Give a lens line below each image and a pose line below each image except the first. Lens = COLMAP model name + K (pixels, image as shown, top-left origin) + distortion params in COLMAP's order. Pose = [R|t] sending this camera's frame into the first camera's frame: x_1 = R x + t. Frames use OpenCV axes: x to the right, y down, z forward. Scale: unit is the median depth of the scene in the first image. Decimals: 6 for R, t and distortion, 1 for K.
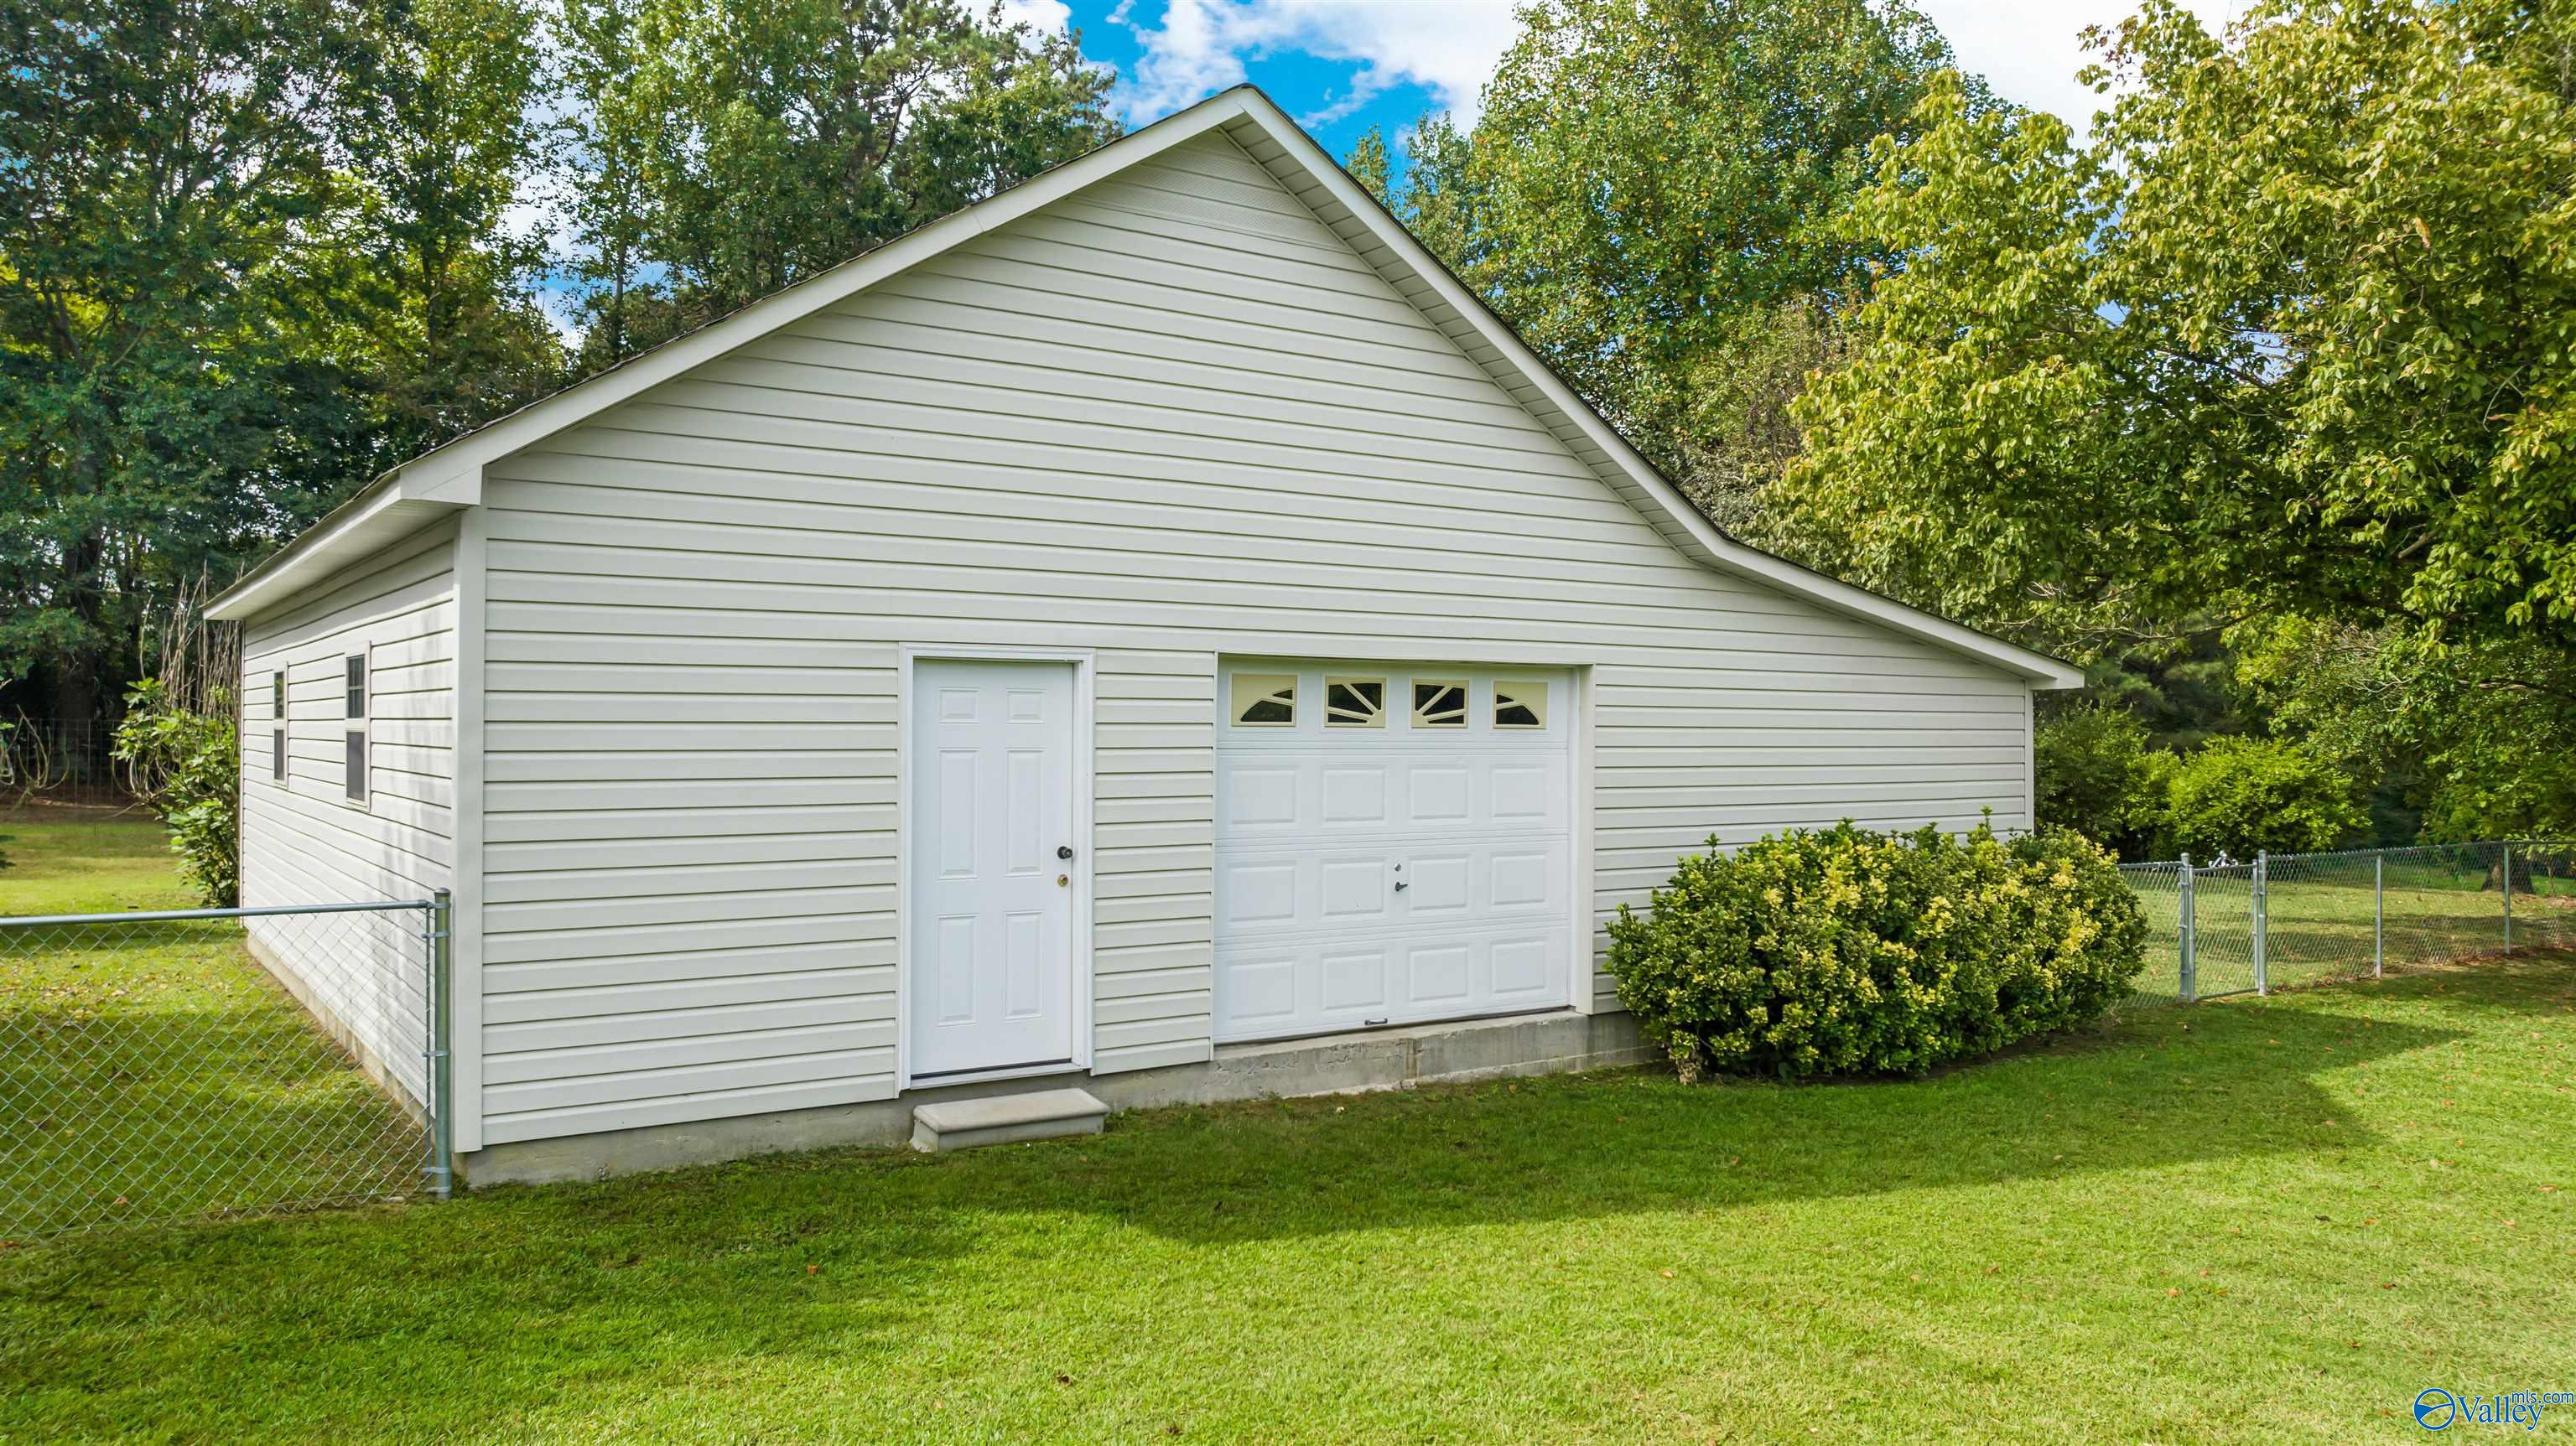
lens RADIAL K [[1831.2, 0, 1288.4], [0, 1831.2, 726.1], [0, 0, 1]] dist [-0.002909, -0.001498]
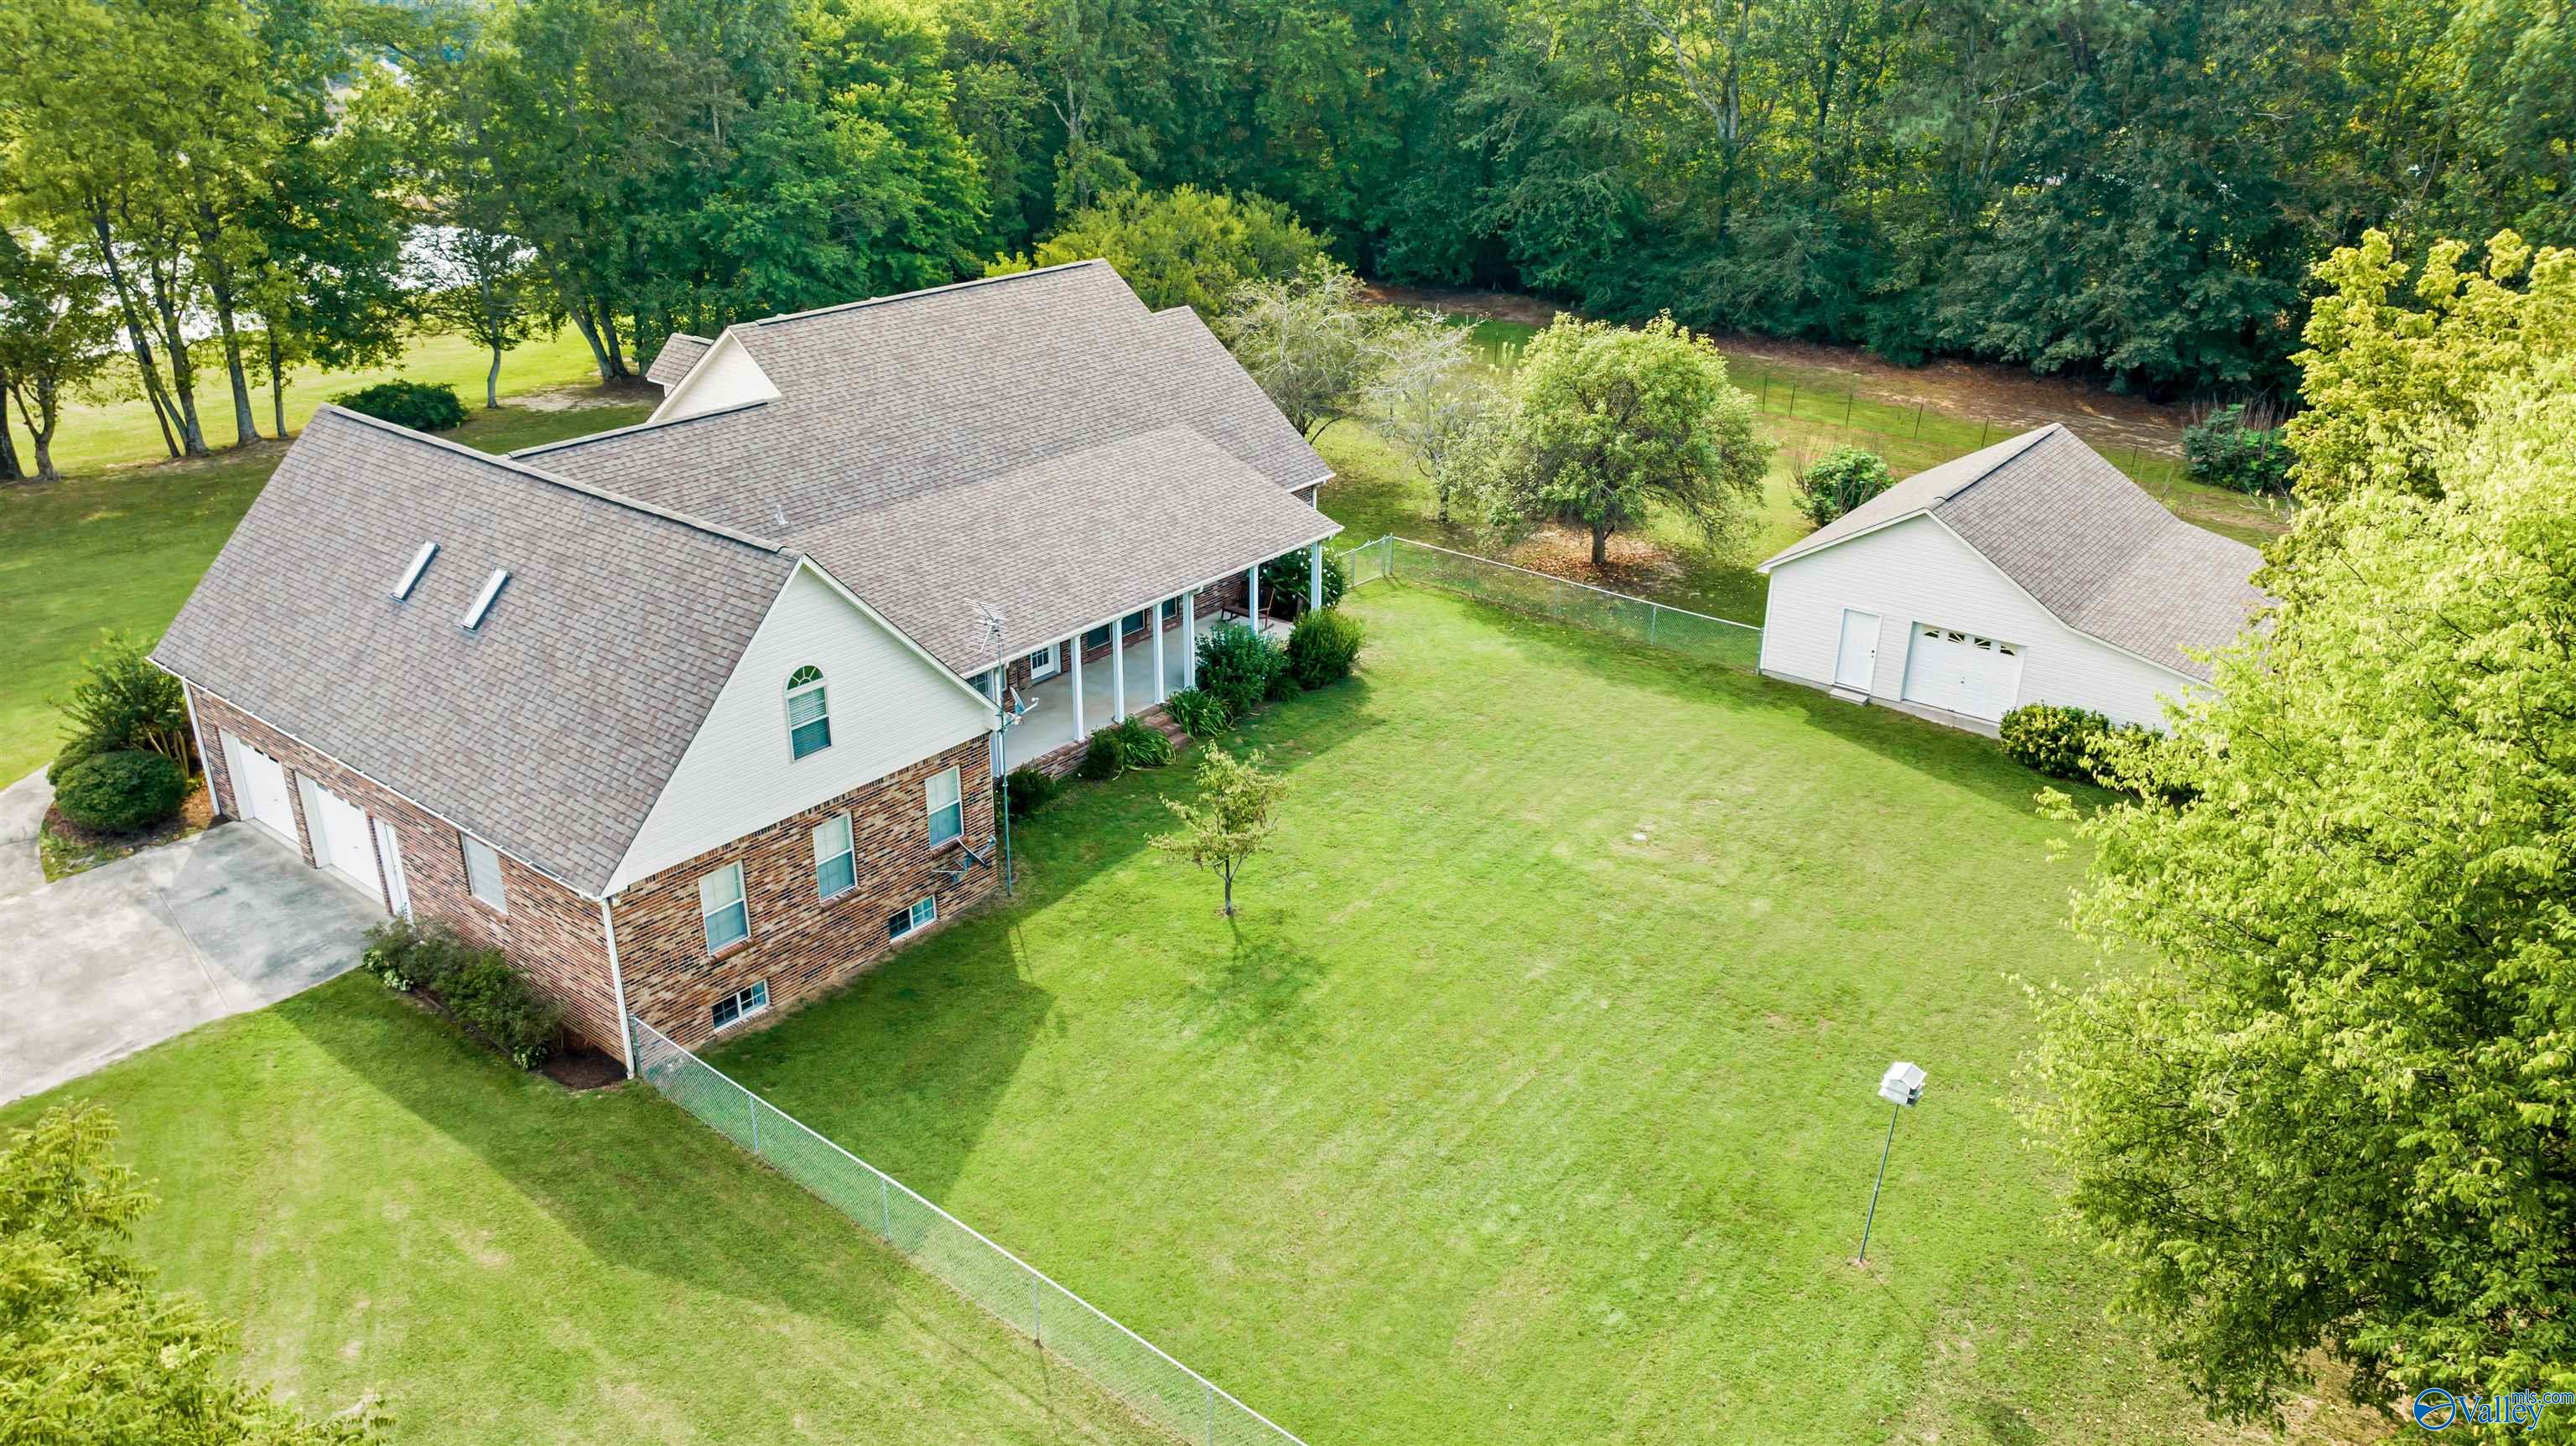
lens RADIAL K [[1831.2, 0, 1286.5], [0, 1831.2, 720.8], [0, 0, 1]] dist [-0.002909, -0.001498]
pose [[0.298567, 0.386172, -0.872771, 3.397349], [0.001063, 0.914347, 0.404931, -1.579390], [0.954388, -0.121827, 0.272583, -1.698862]]
